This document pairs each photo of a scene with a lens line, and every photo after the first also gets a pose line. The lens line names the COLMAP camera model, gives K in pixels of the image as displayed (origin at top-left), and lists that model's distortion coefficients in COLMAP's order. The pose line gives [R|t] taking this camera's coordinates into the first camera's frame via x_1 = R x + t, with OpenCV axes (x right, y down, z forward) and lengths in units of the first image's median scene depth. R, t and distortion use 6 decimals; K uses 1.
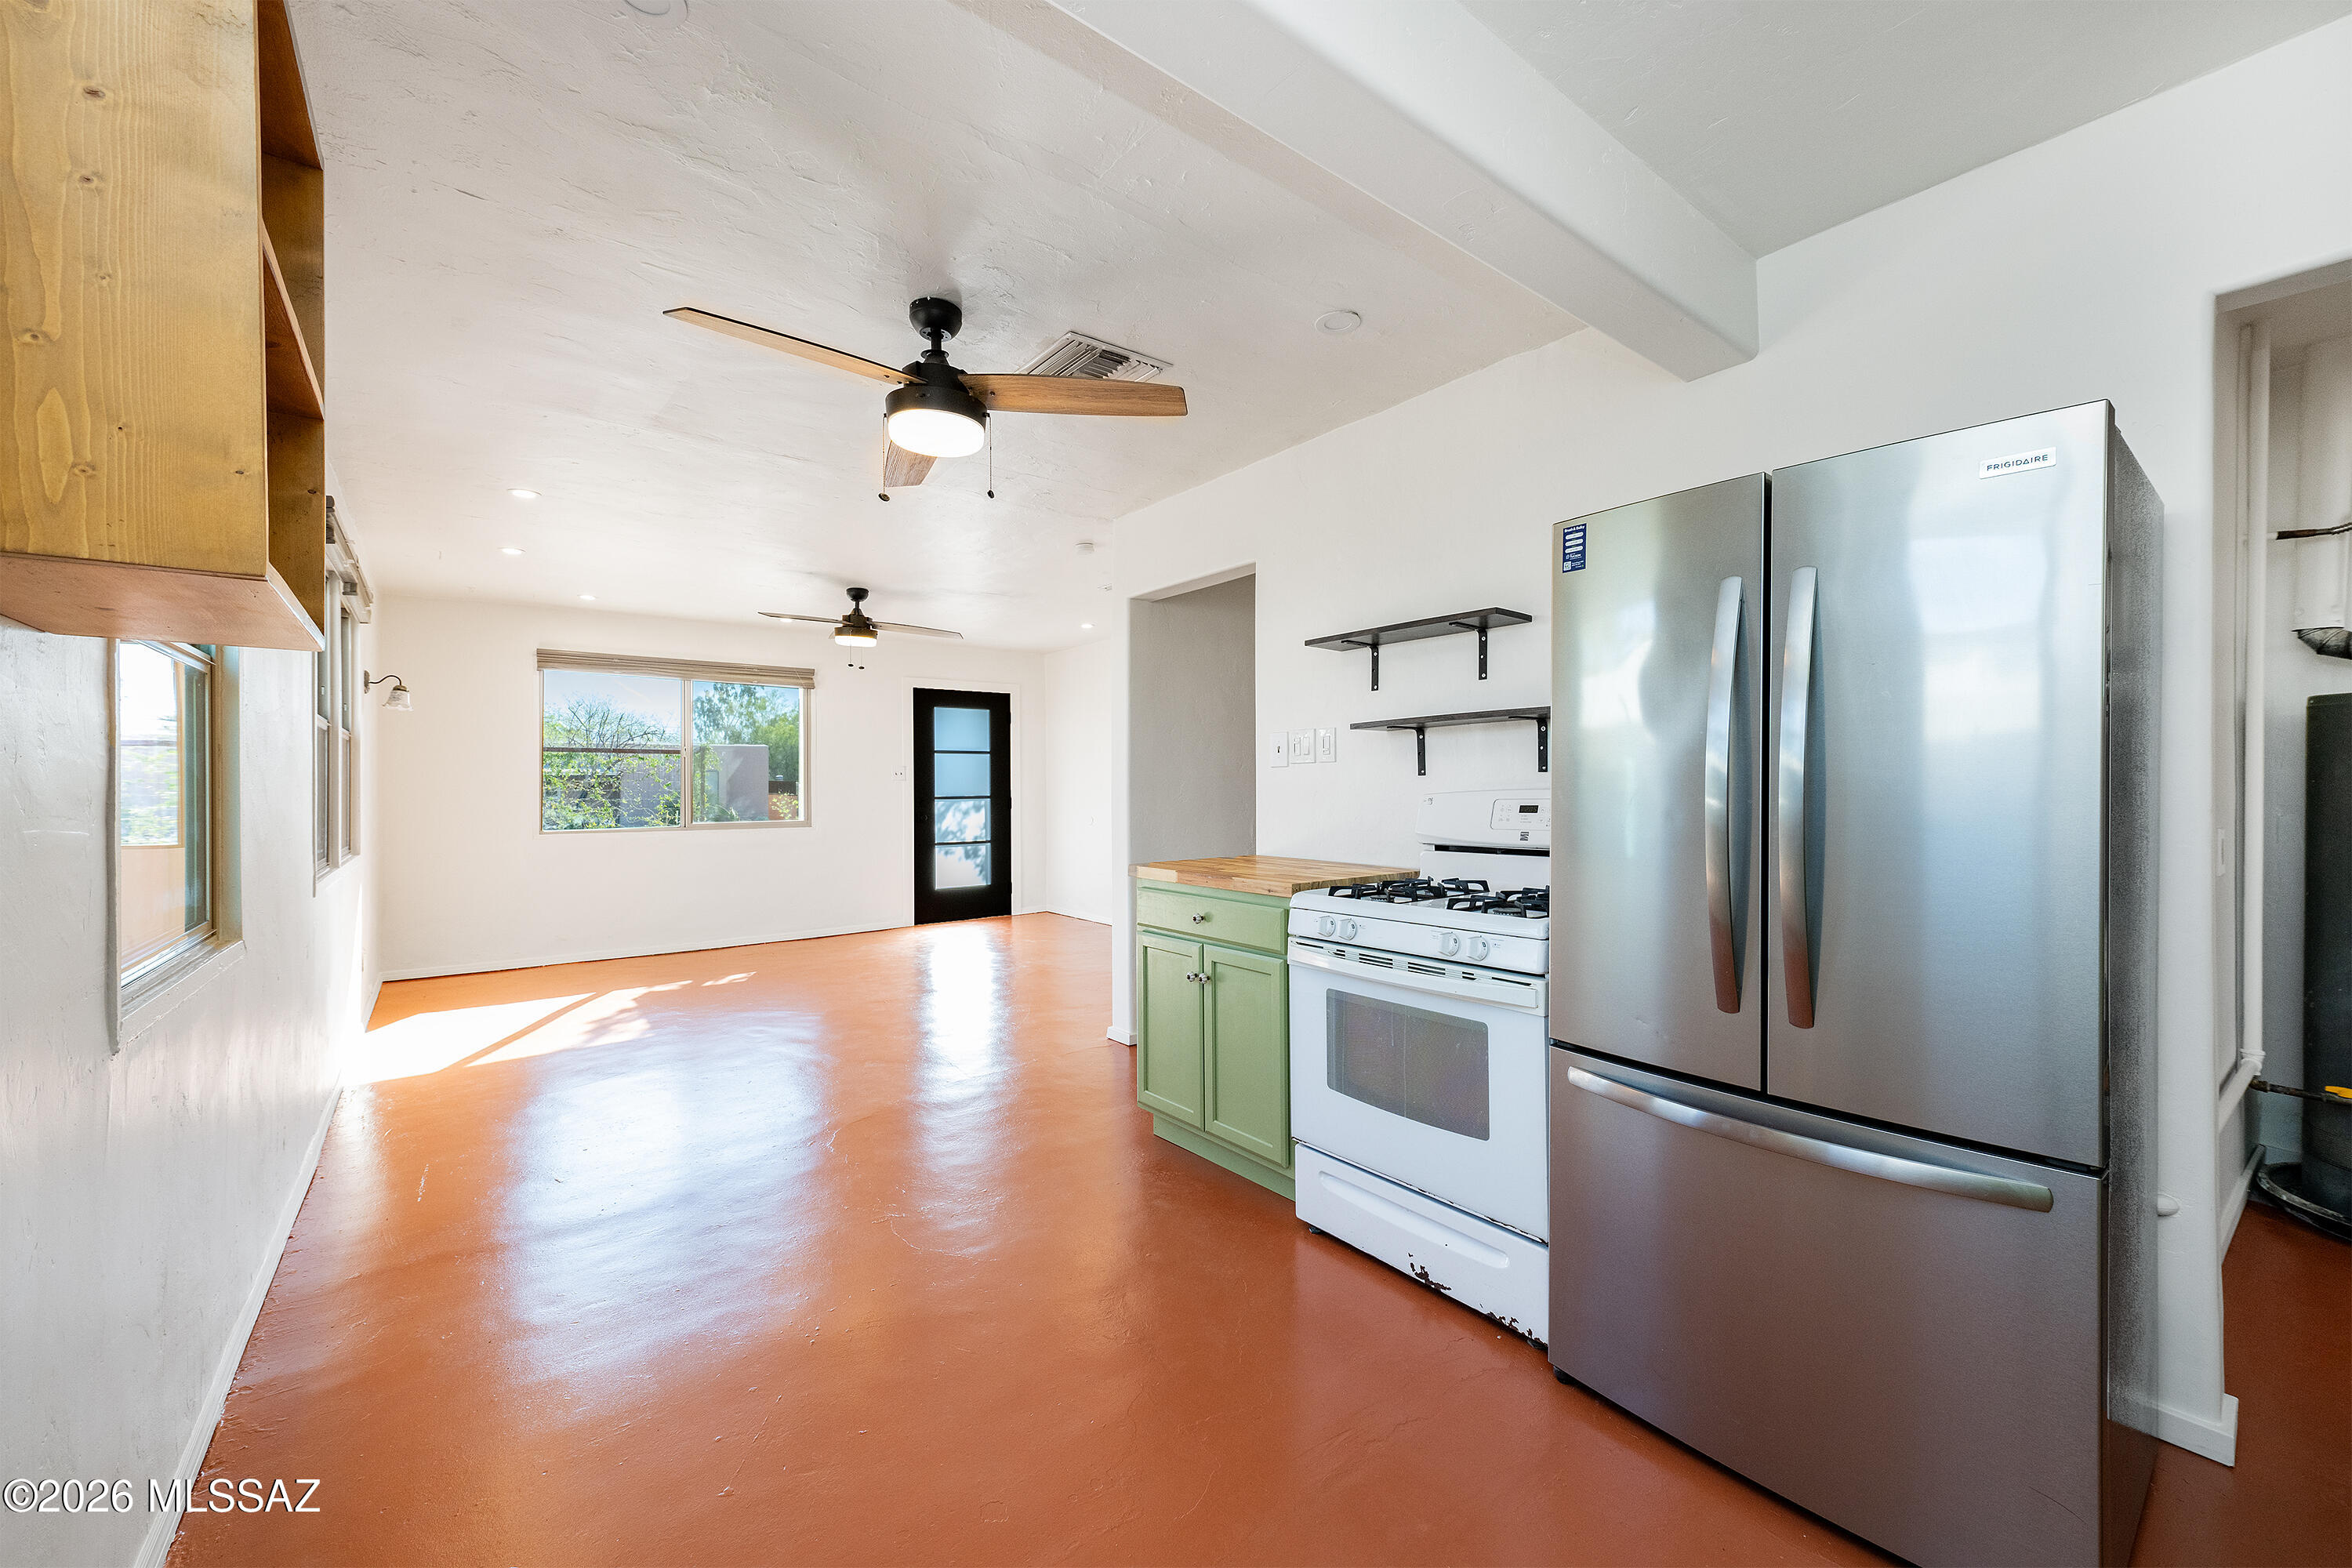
lens RADIAL K [[924.6, 0, 1193.8], [0, 924.6, 785.0], [0, 0, 1]] dist [0.008900, 0.000487]
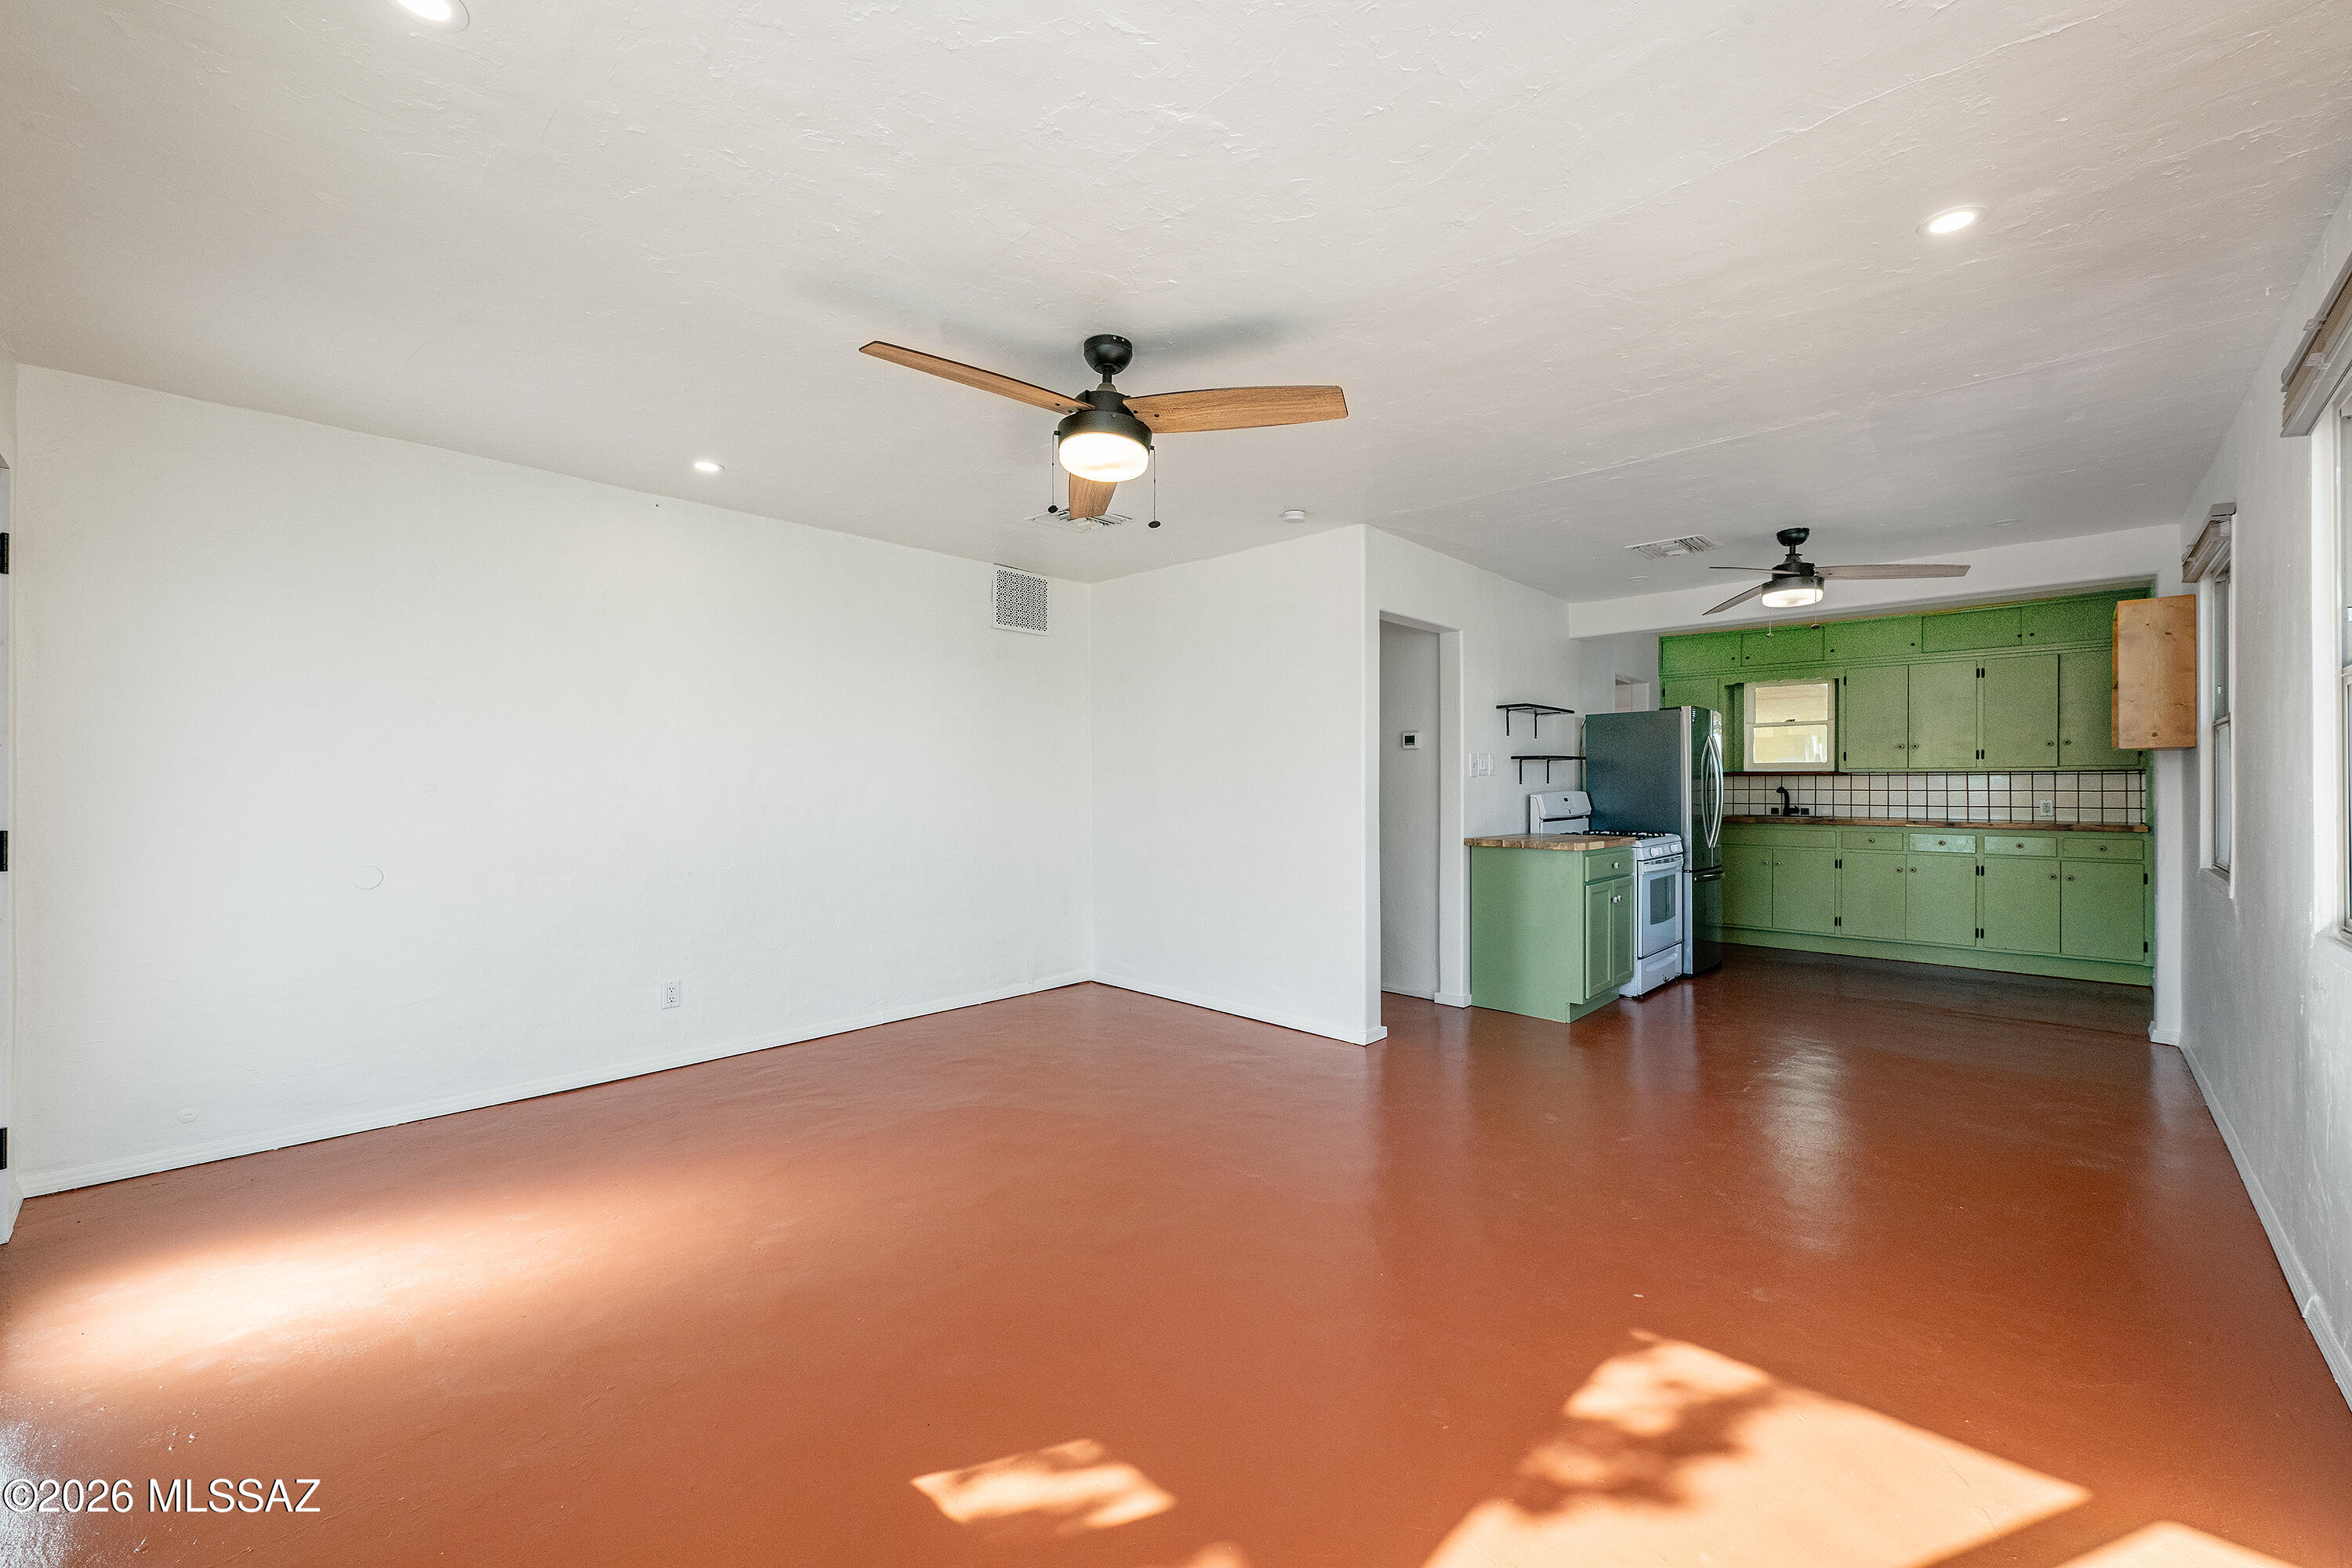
lens RADIAL K [[924.6, 0, 1185.8], [0, 924.6, 787.5], [0, 0, 1]] dist [0.008900, 0.000487]
pose [[-0.139255, 0.003437, 0.990251, -1.914716], [-0.000430, 0.999994, -0.003531, 0.004229], [-0.990256, -0.000917, -0.139253, 2.423410]]
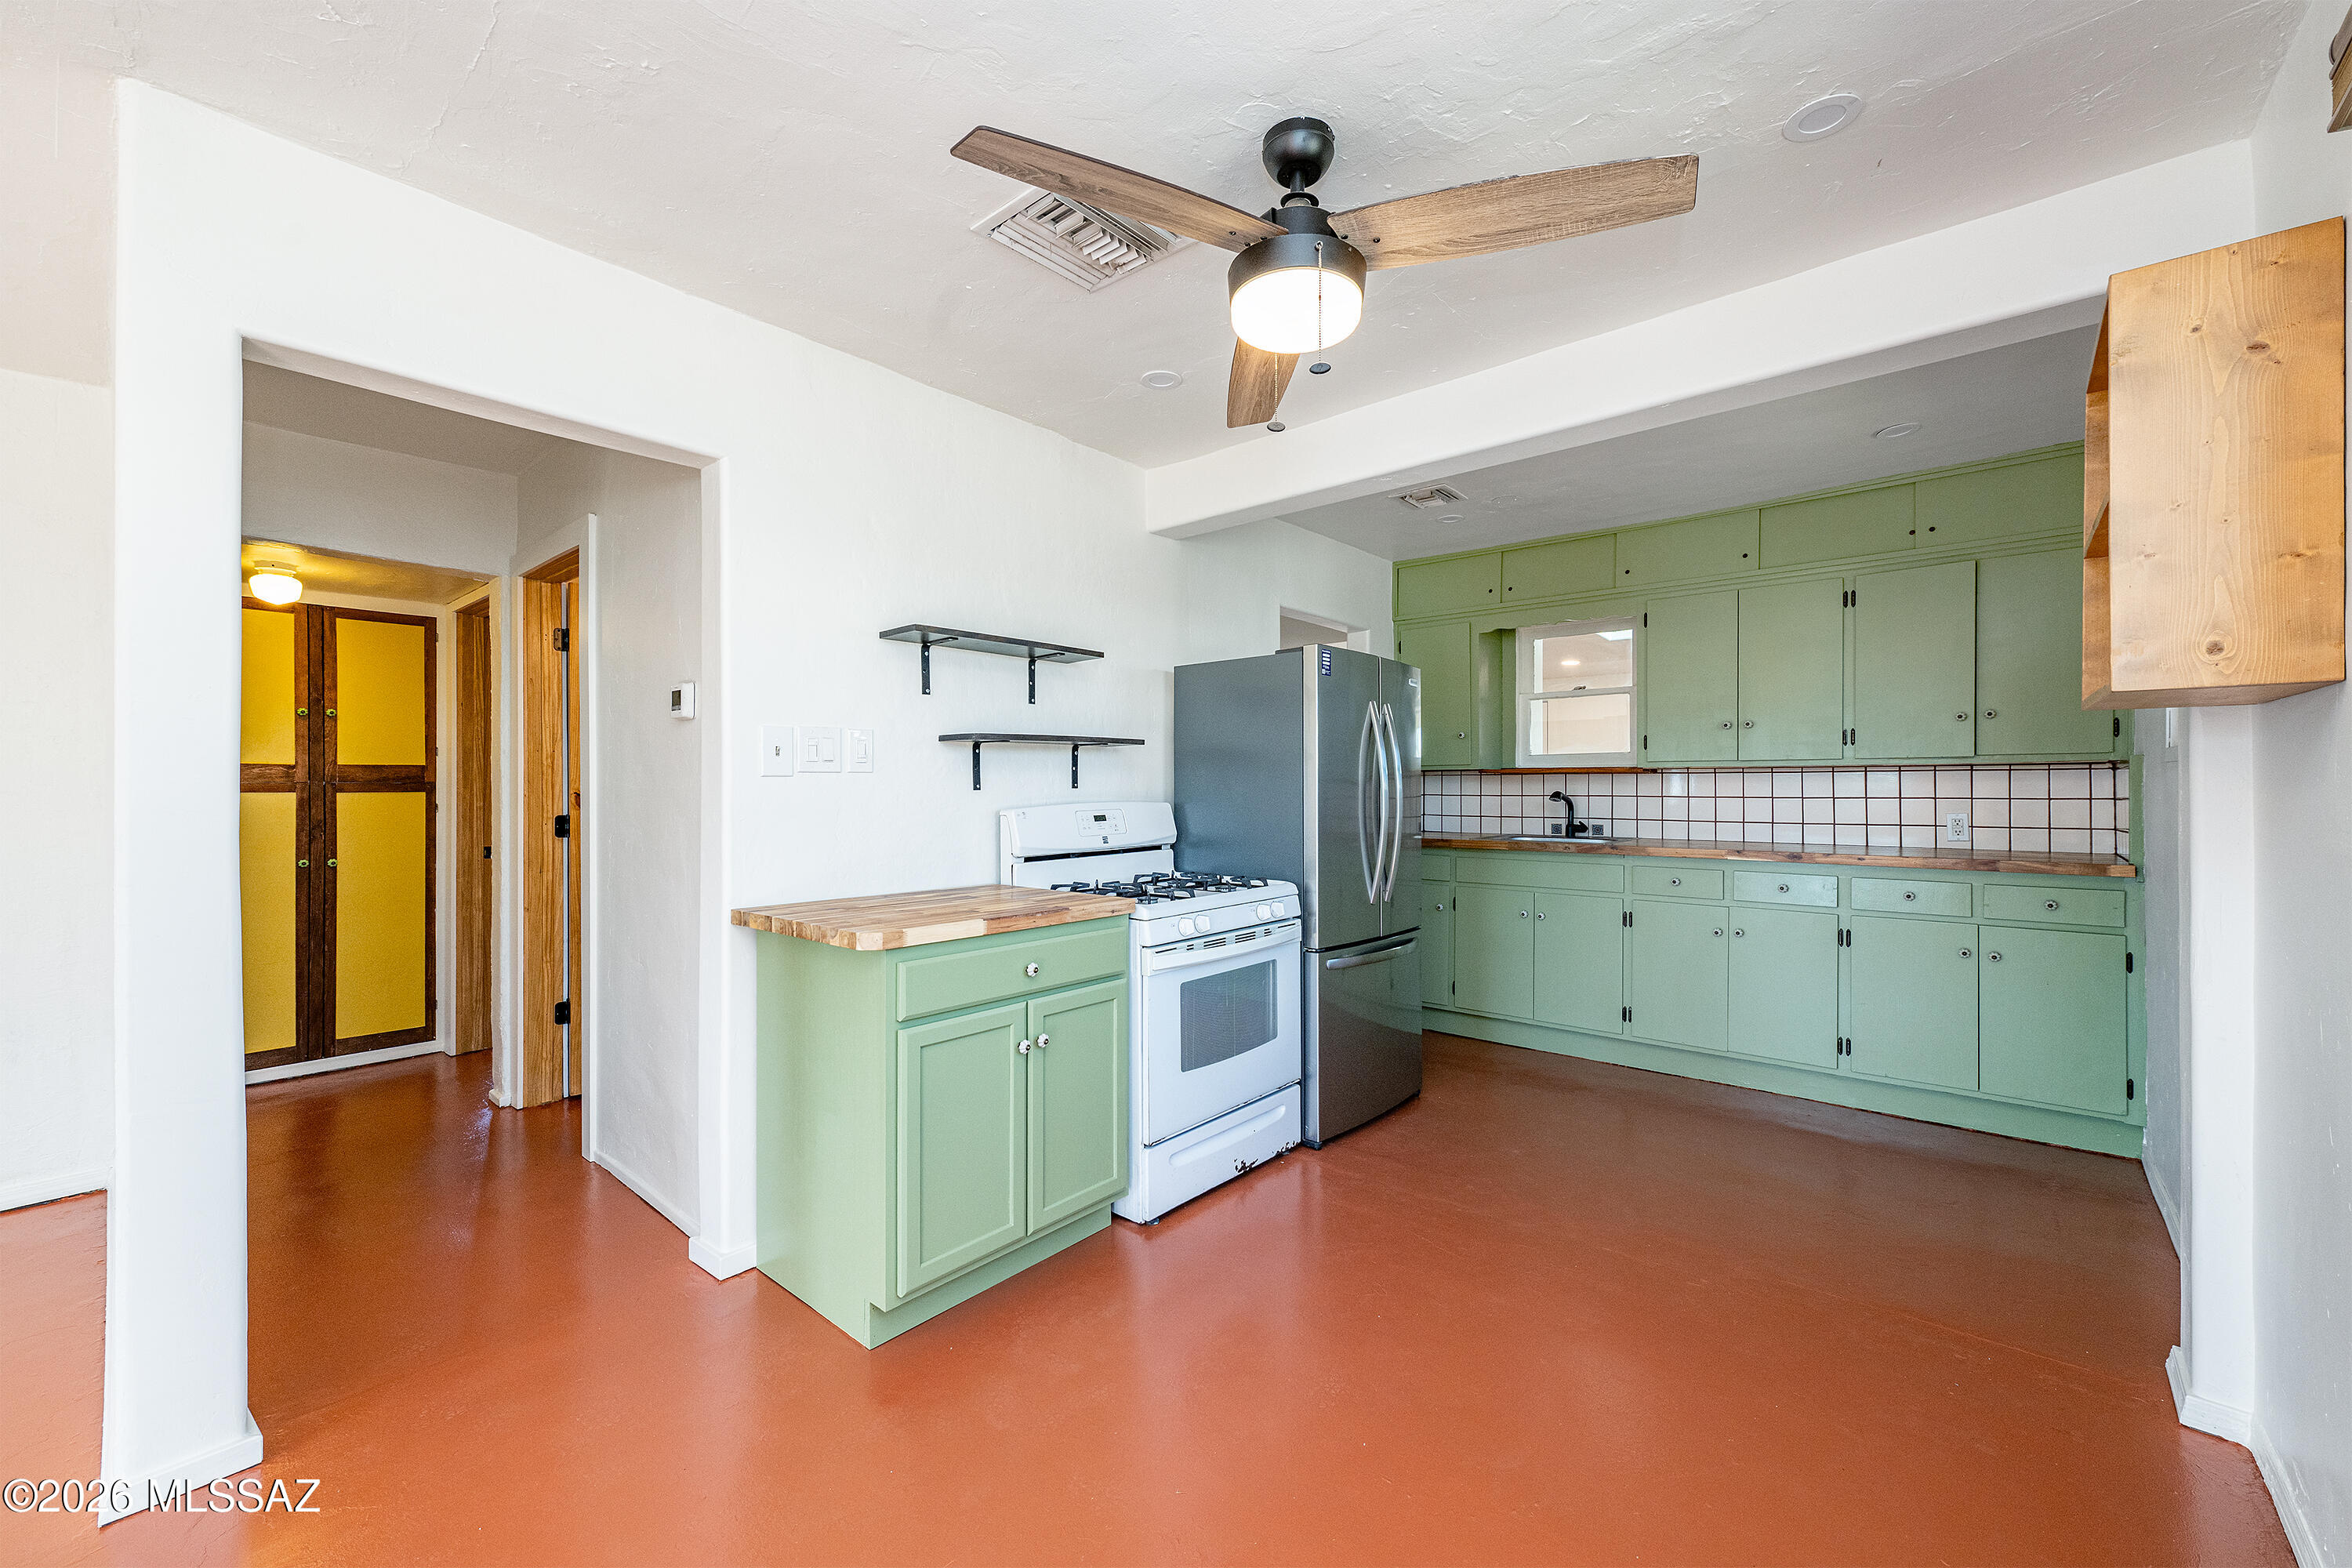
lens RADIAL K [[924.6, 0, 1182.4], [0, 924.6, 791.5], [0, 0, 1]] dist [0.008900, 0.000487]
pose [[-0.172962, 0.001633, 0.984927, -0.953246], [0.002055, 0.999997, -0.001298, -0.008807], [-0.984926, 0.001800, -0.172965, 1.193633]]
